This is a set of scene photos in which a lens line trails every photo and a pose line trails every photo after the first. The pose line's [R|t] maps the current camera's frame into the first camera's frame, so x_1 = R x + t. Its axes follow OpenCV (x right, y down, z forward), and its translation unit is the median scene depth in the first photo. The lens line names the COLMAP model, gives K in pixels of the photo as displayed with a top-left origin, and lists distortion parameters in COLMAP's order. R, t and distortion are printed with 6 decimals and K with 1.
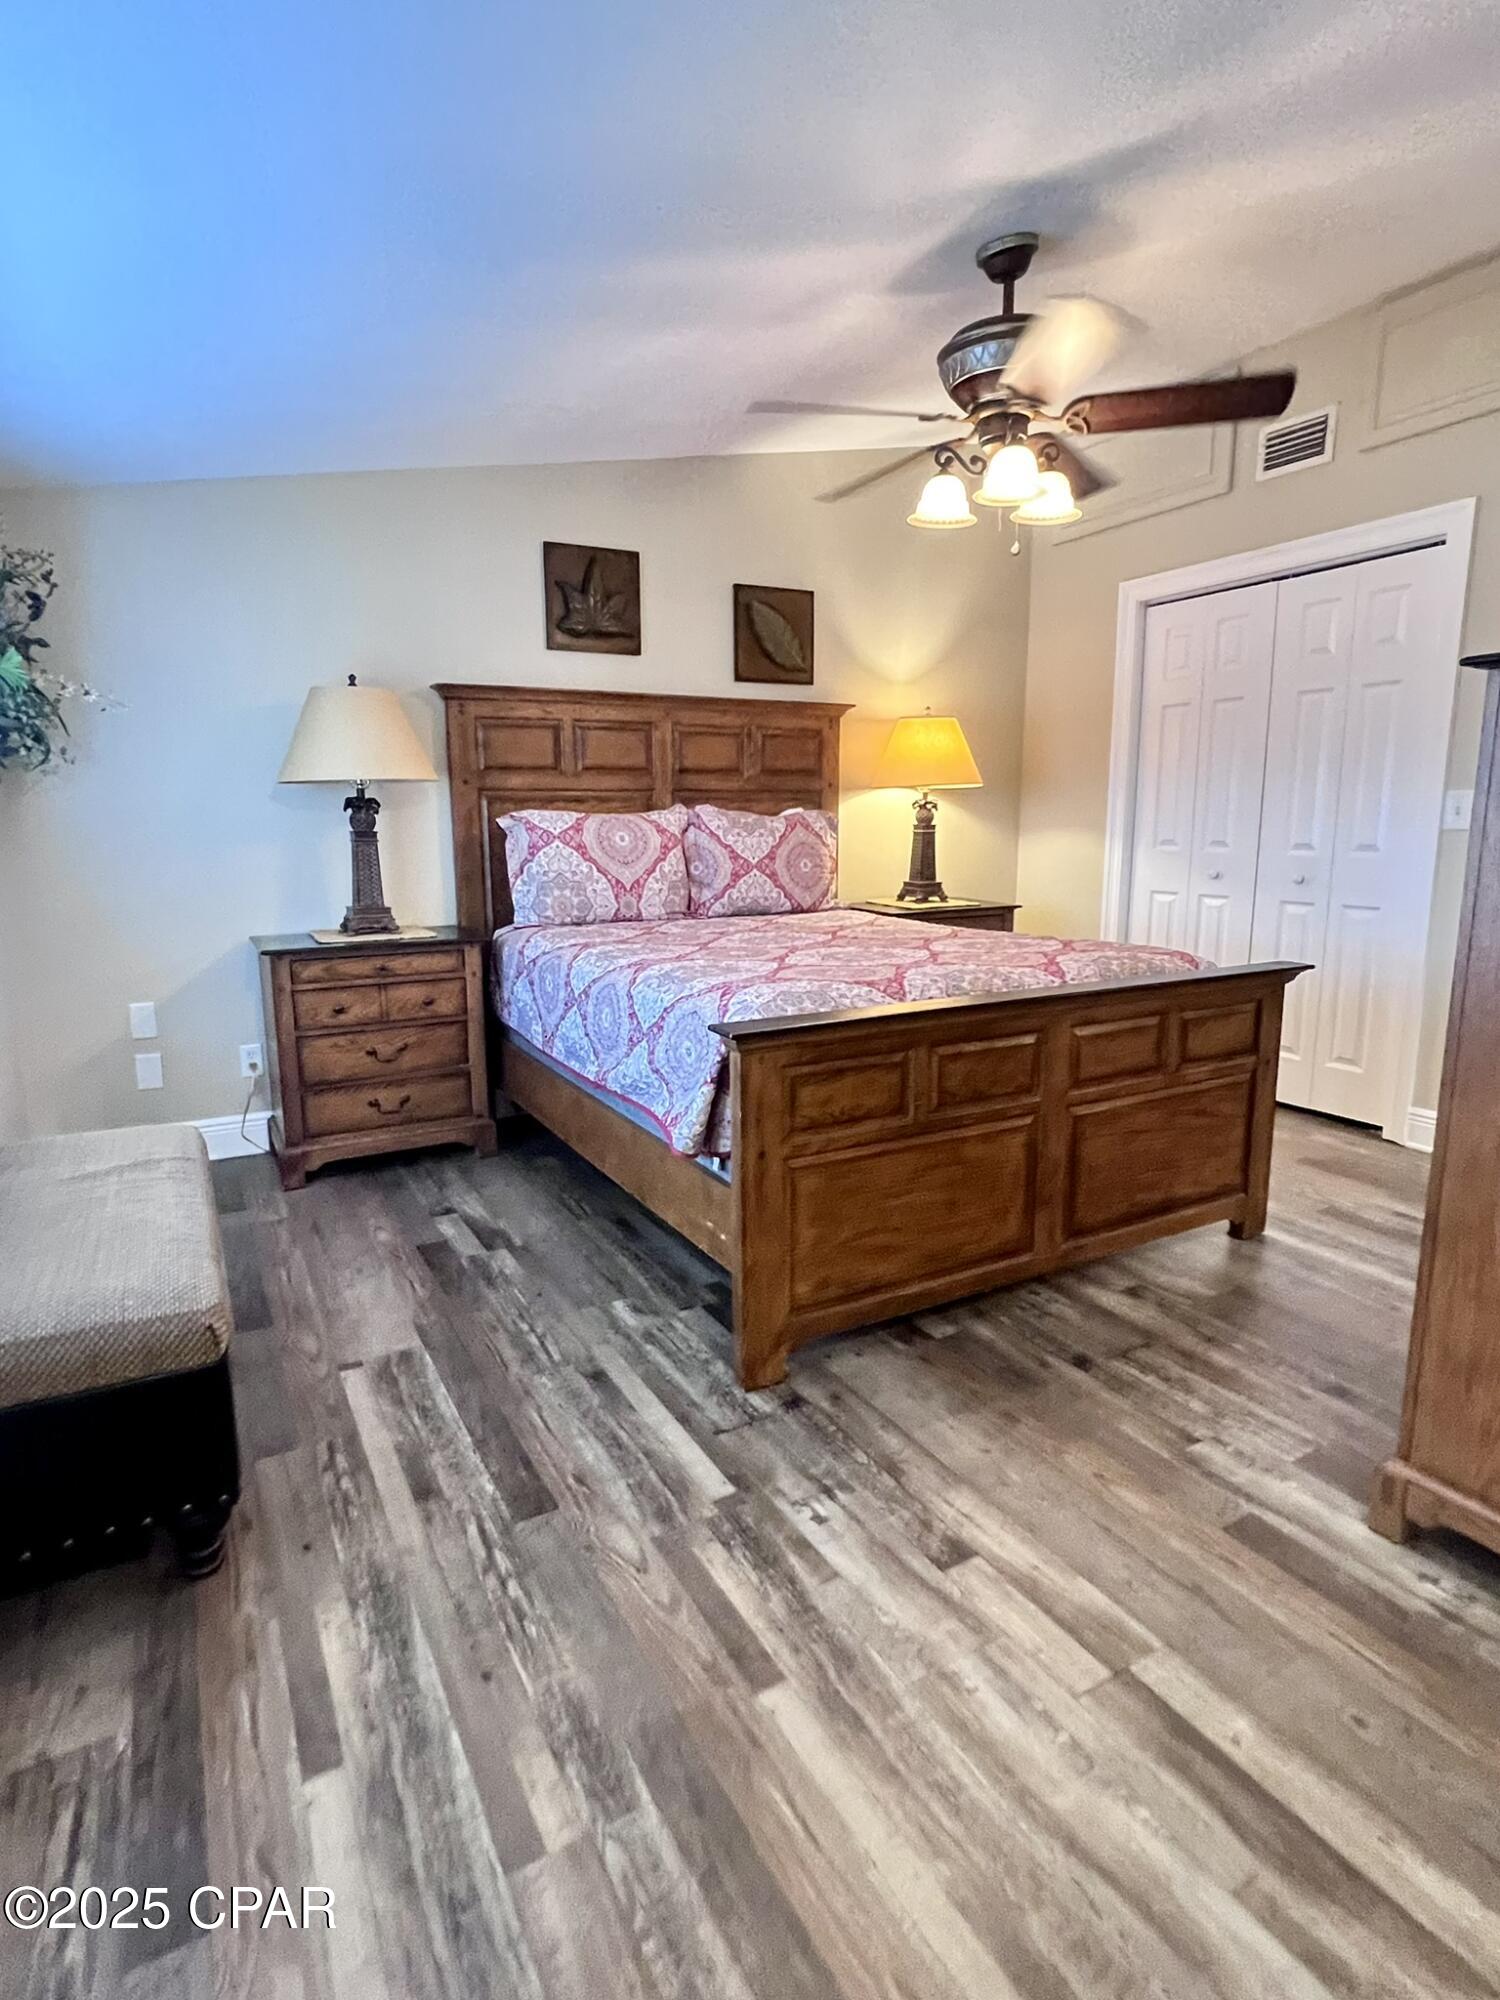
lens RADIAL K [[1018.2, 0, 750.1], [0, 1018.2, 993.1], [0, 0, 1]] dist [0.001641, 0.000467]
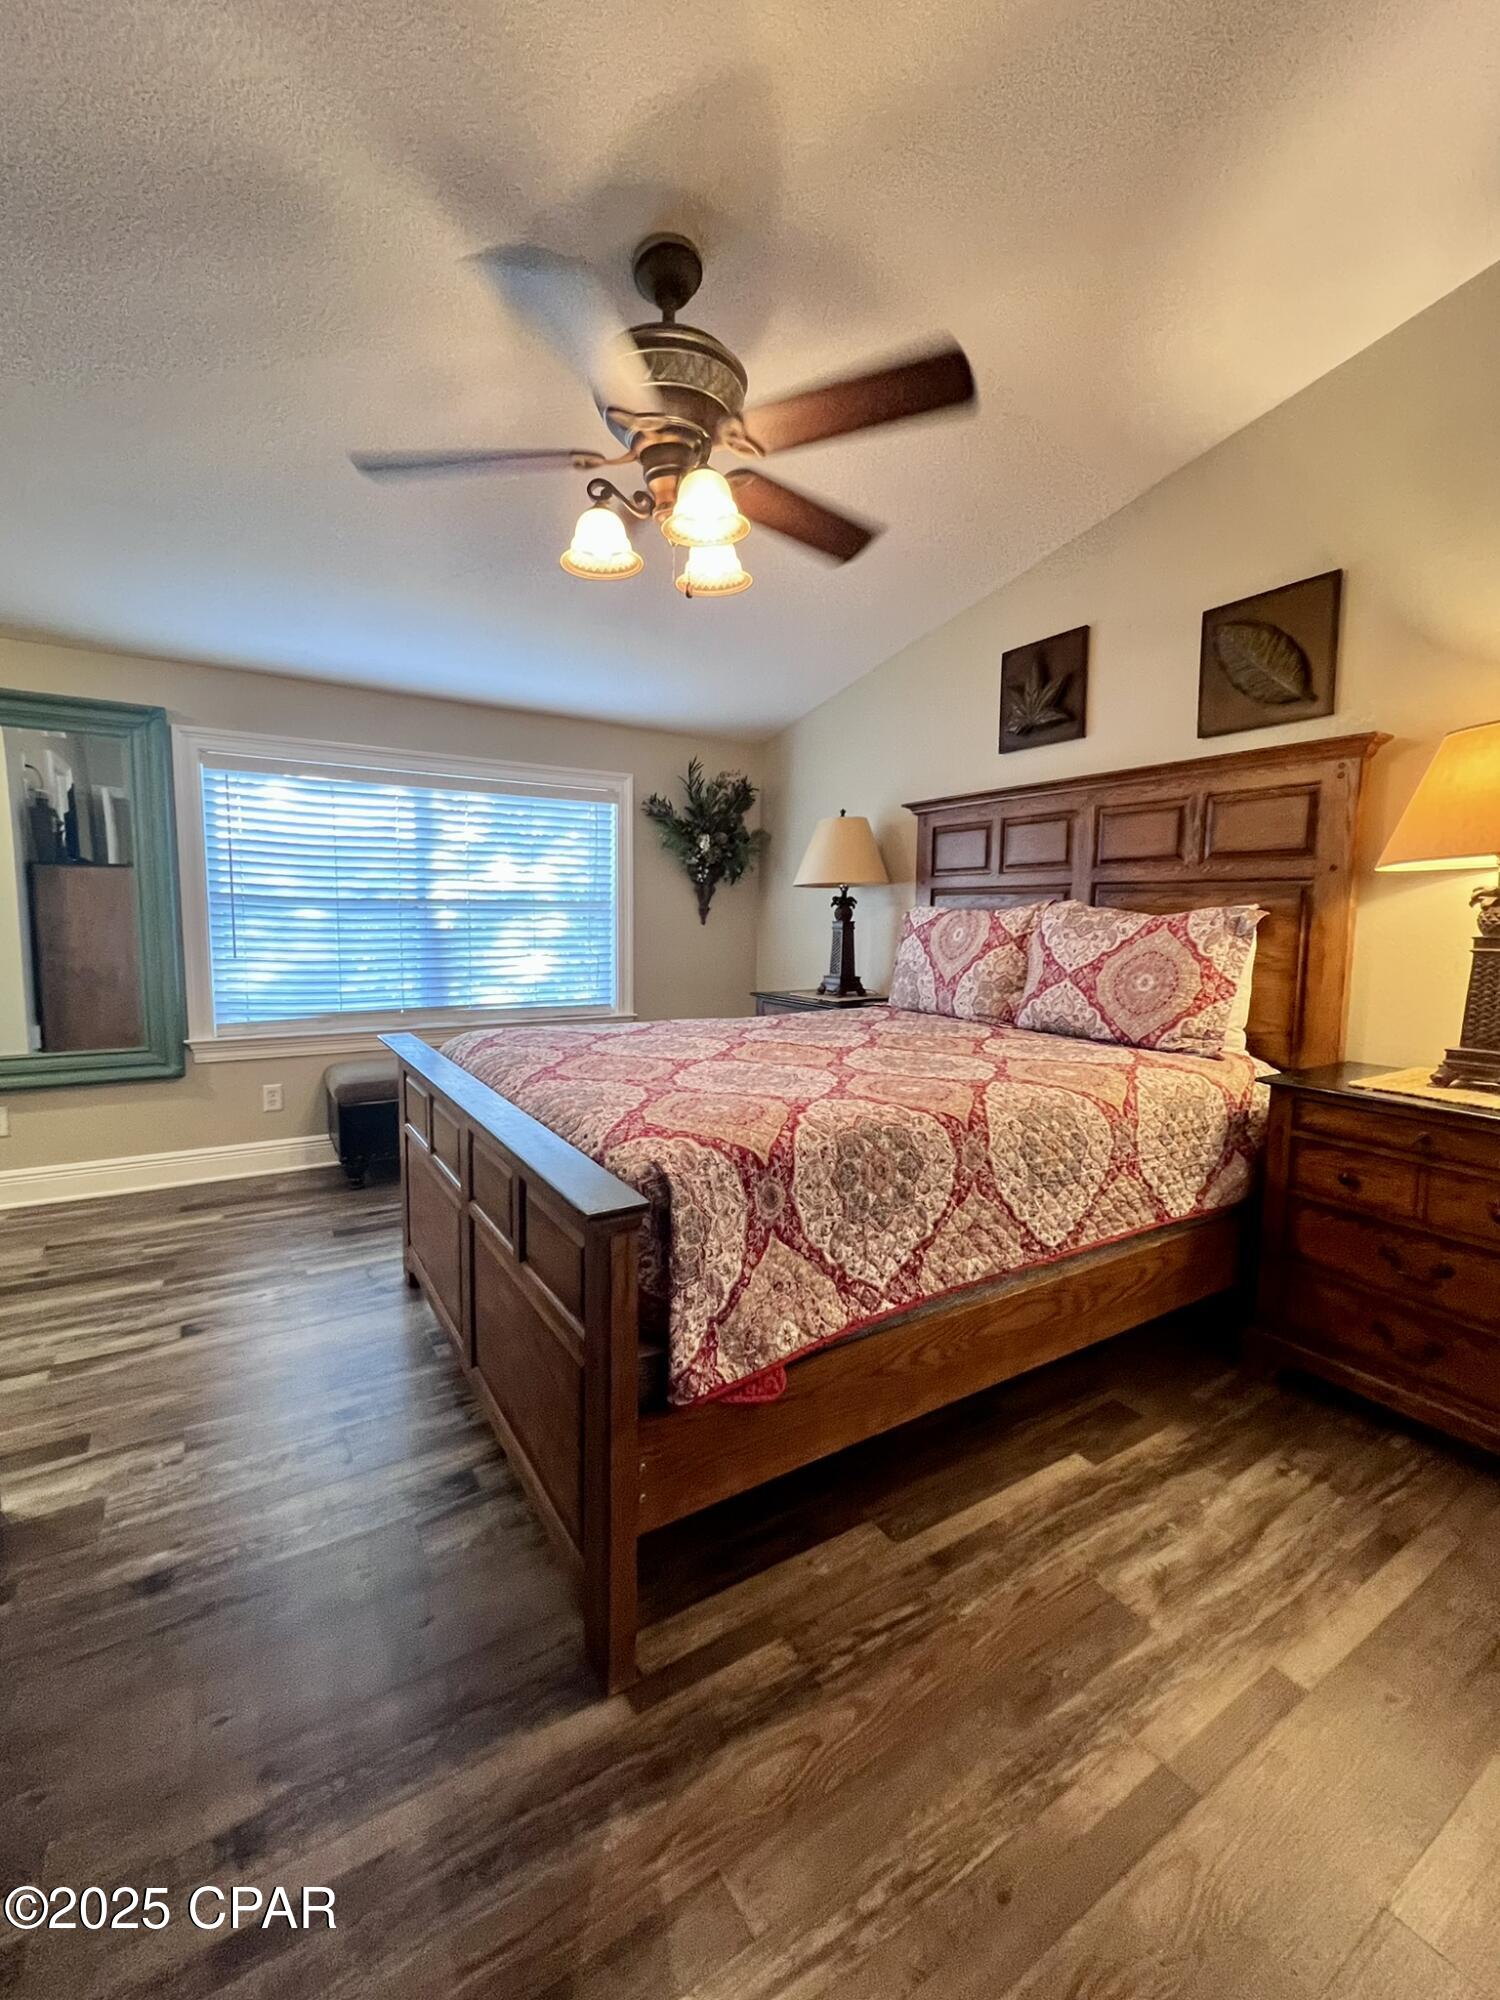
lens RADIAL K [[845.1, 0, 750.0], [0, 845.1, 1000.0], [0, 0, 1]] dist [-0.003087, -0.000304]
pose [[0.050304, 0.109184, -0.992748, 0.670895], [-0.183337, 0.978124, 0.098286, -0.128191], [0.981762, 0.177063, 0.069221, 0.728378]]
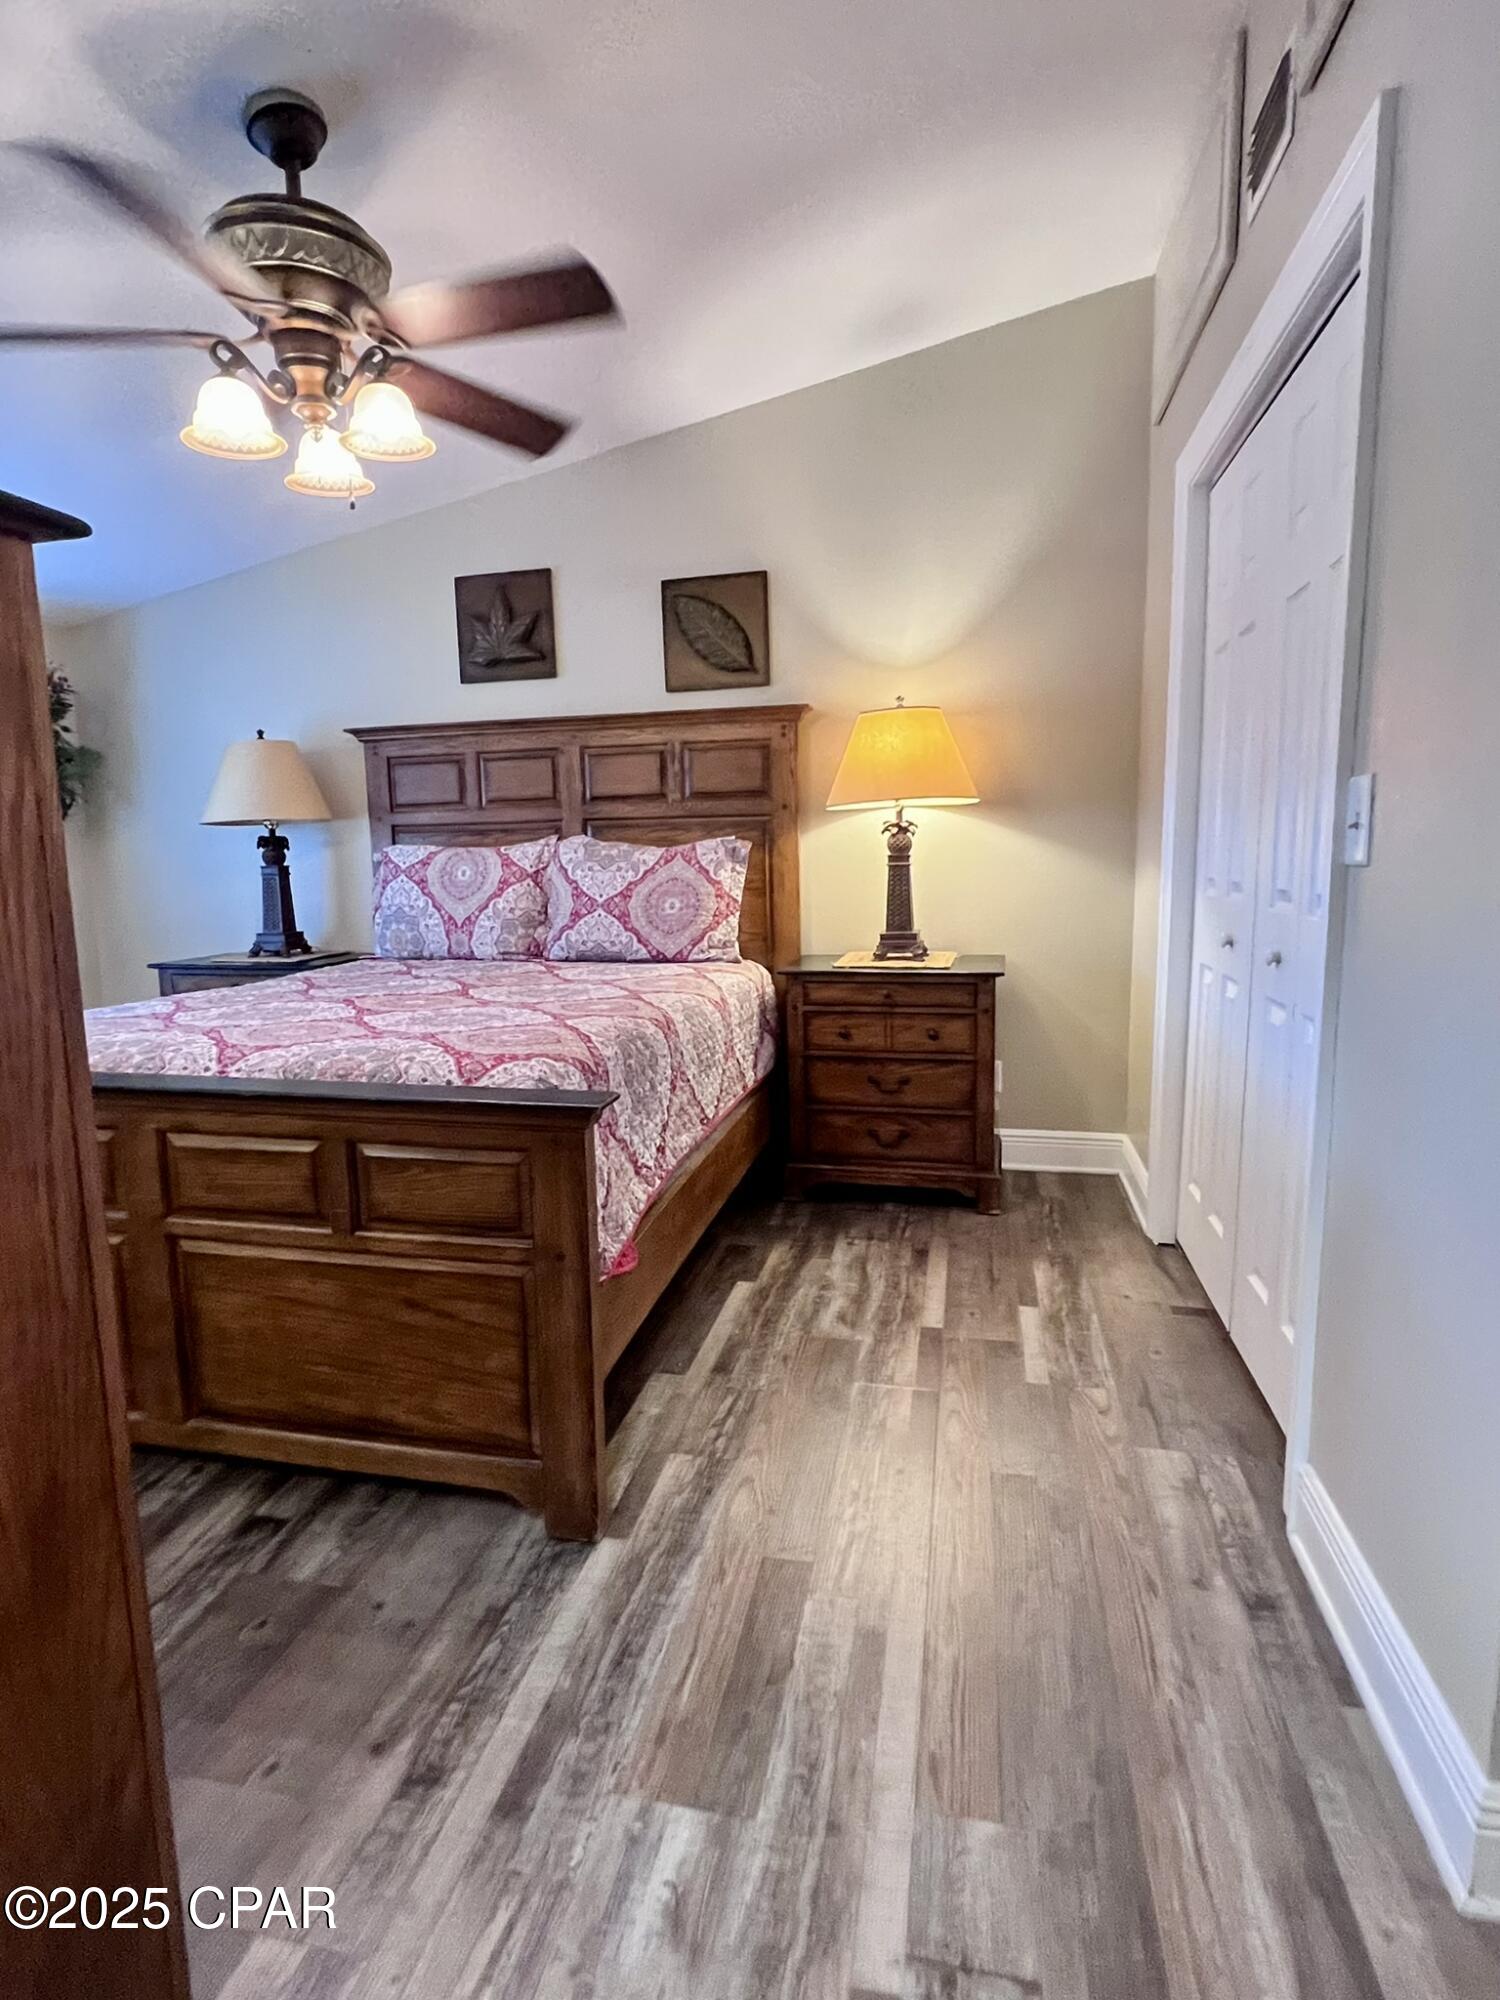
lens RADIAL K [[1026.5, 0, 750.0], [0, 1026.5, 1000.0], [0, 0, 1]] dist [-0.001328, -0.000499]
pose [[0.746593, 0.086653, -0.659613, 0.699325], [-0.099719, 0.994856, 0.017825, -0.074381], [0.657765, 0.052468, 0.751394, 0.442157]]
